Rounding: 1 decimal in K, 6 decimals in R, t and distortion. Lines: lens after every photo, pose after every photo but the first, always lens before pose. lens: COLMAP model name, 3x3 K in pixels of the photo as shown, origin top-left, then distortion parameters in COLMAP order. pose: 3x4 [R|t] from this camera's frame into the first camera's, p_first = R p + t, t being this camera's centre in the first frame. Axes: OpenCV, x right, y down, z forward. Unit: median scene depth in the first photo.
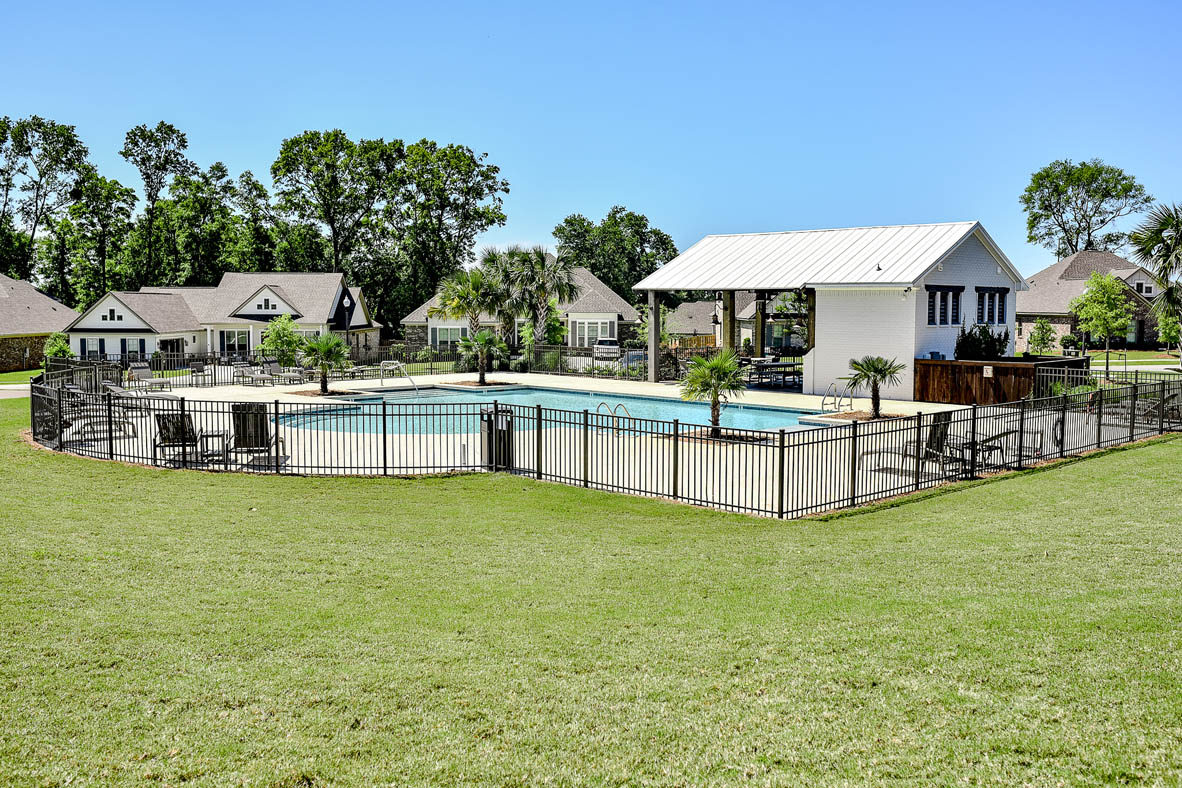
lens RADIAL K [[1117.9, 0, 586.3], [0, 1117.9, 399.9], [0, 0, 1]] dist [-0.016317, 0.000000]
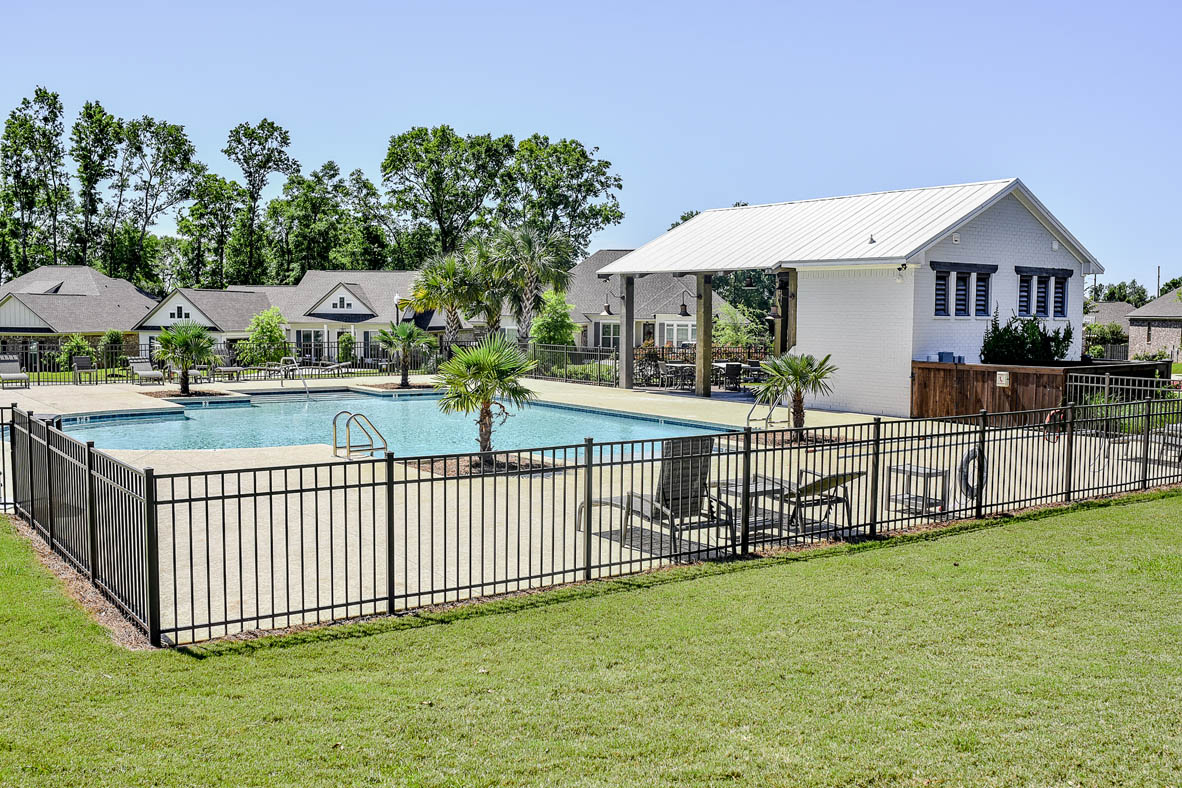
lens RADIAL K [[1117.9, 0, 594.0], [0, 1117.9, 394.9], [0, 0, 1]] dist [-0.016317, 0.000000]
pose [[0.988627, 0.016501, -0.149481, 0.059501], [-0.018206, 0.999784, -0.010044, -0.000858], [0.149283, 0.012651, 0.988714, 0.071298]]
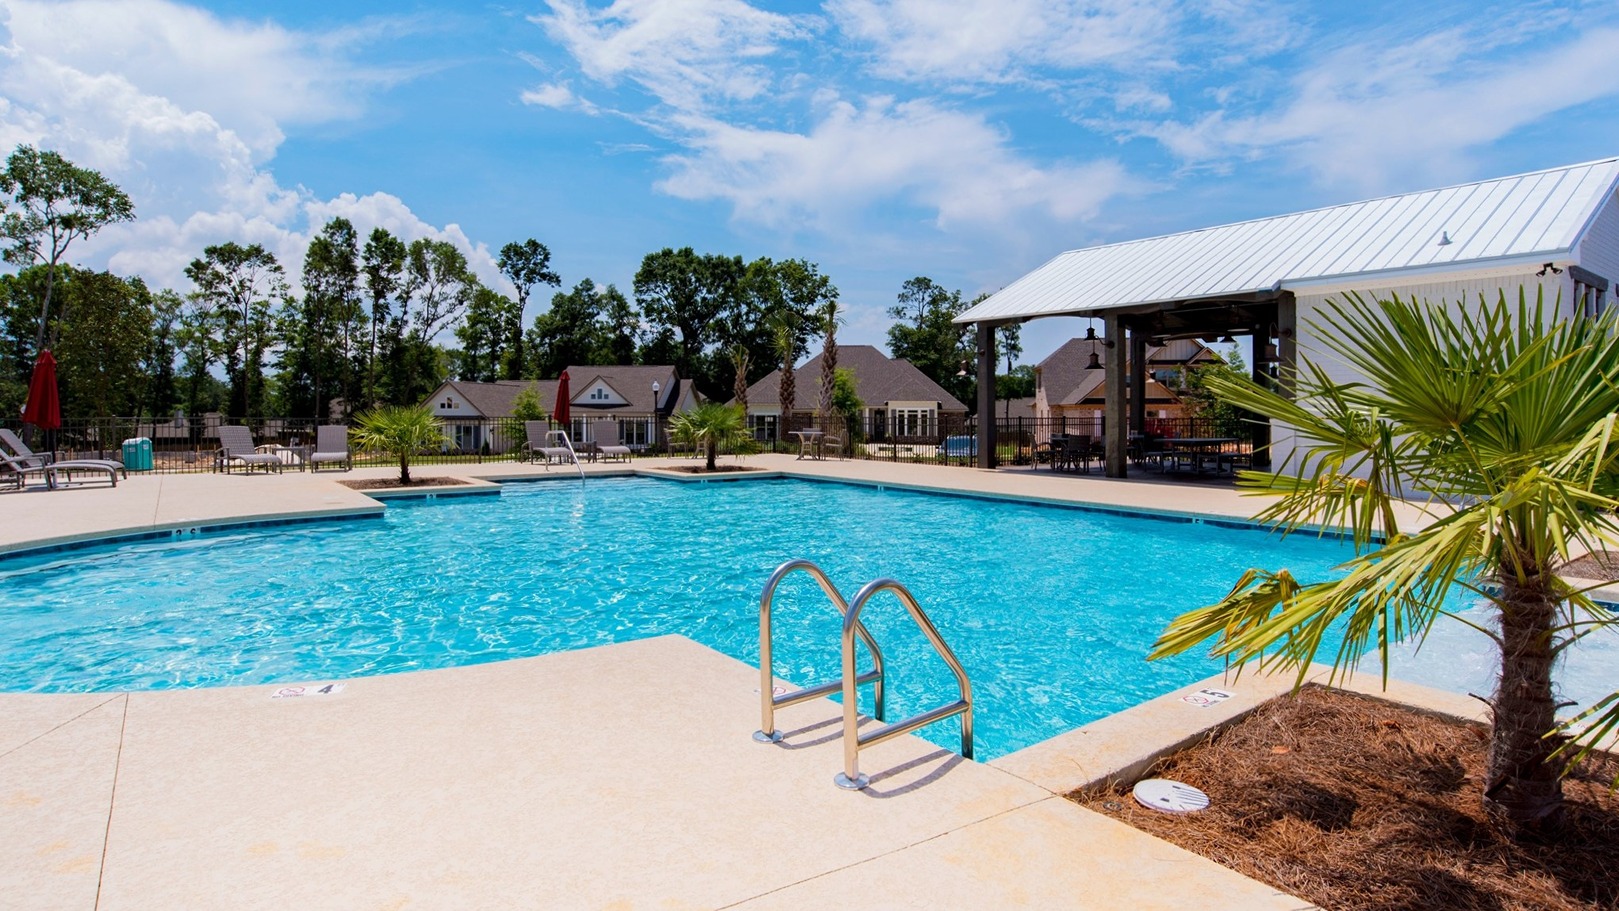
lens RADIAL K [[864.9, 0, 799.8], [0, 864.9, 404.1], [0, 0, 1]] dist [-0.004100, -0.000367]
pose [[0.990832, -0.004554, -0.135025, 0.008843], [-0.007956, 0.995731, -0.091961, -0.002273], [0.134867, 0.092192, 0.986565, 0.183233]]
